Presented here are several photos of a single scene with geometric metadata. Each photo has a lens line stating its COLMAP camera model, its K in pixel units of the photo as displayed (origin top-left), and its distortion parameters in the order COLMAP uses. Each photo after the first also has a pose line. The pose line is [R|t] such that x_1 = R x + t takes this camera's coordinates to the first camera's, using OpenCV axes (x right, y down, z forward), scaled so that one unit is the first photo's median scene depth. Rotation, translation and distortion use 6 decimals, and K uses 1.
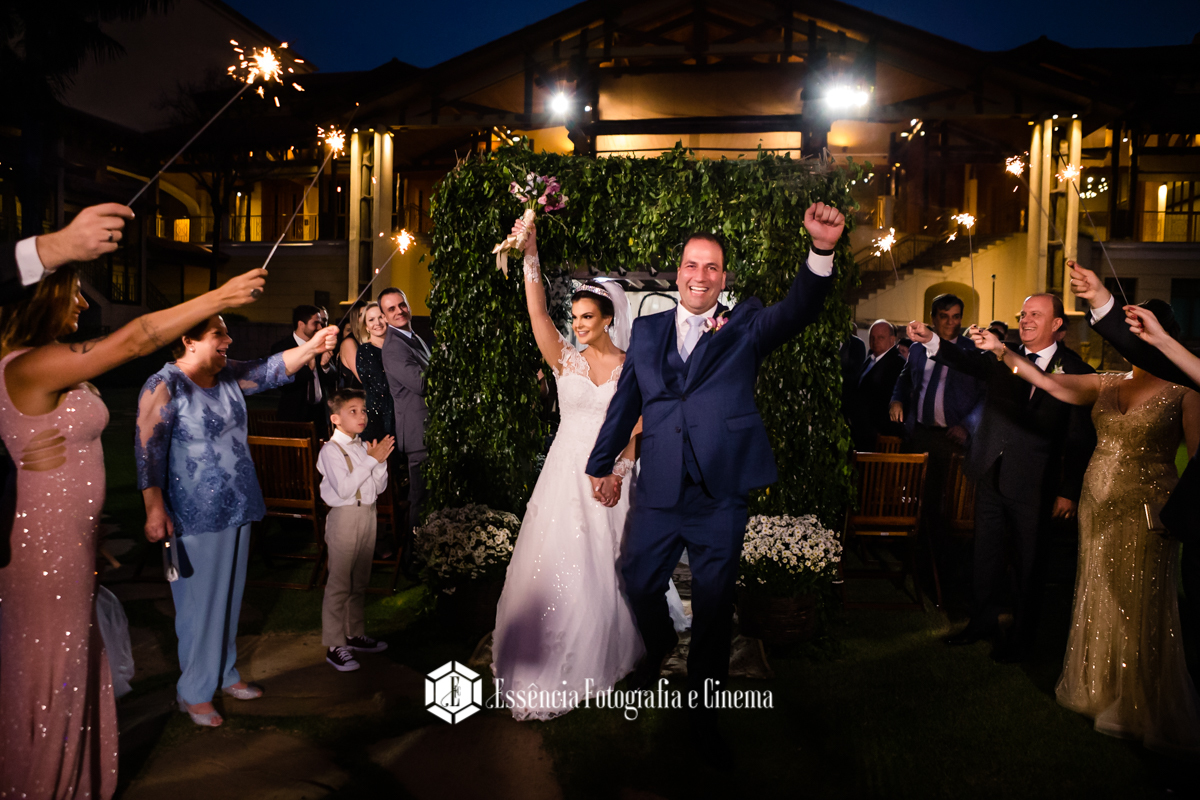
lens RADIAL K [[848.7, 0, 593.0], [0, 848.7, 392.4], [0, 0, 1]] dist [-0.006037, 0.000043]
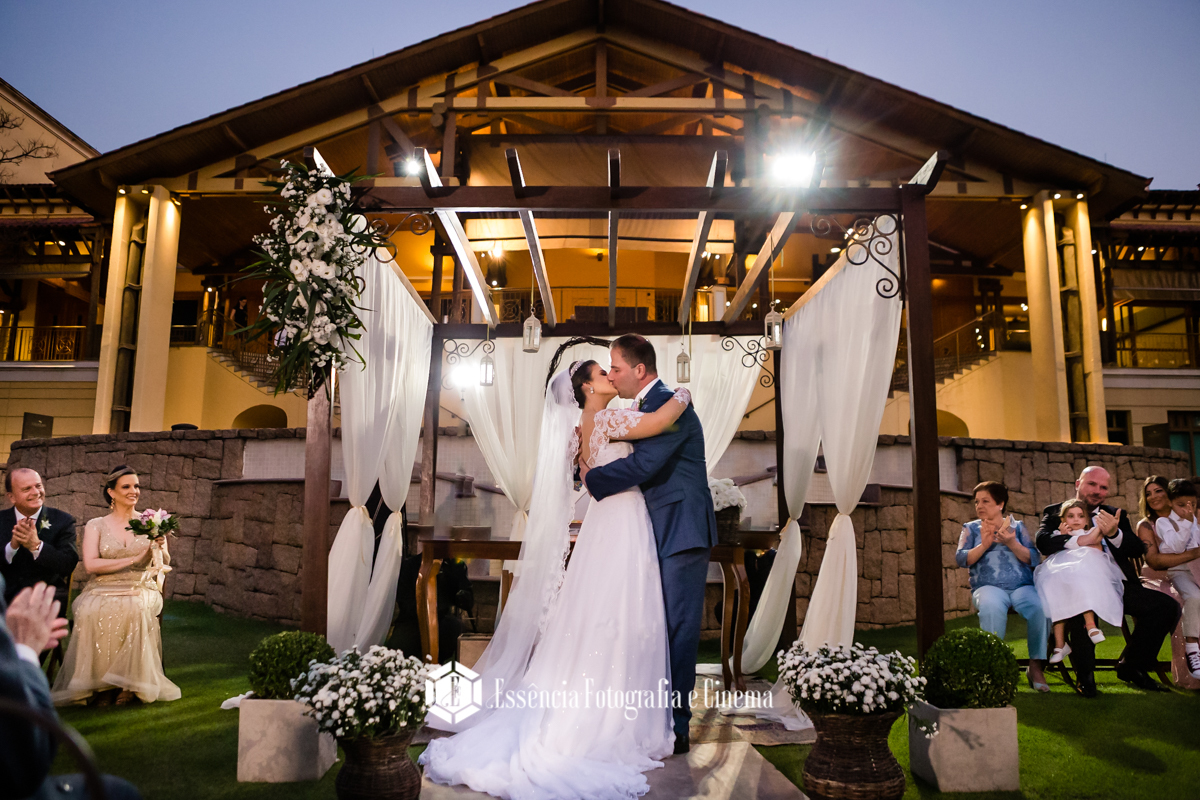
lens RADIAL K [[858.9, 0, 595.6], [0, 858.9, 394.3], [0, 0, 1]] dist [-0.041987, 0.000188]
pose [[0.989191, 0.008554, 0.146386, 0.007425], [0.020391, 0.980573, -0.195092, -0.000493], [-0.145211, 0.195968, 0.969799, 0.304177]]
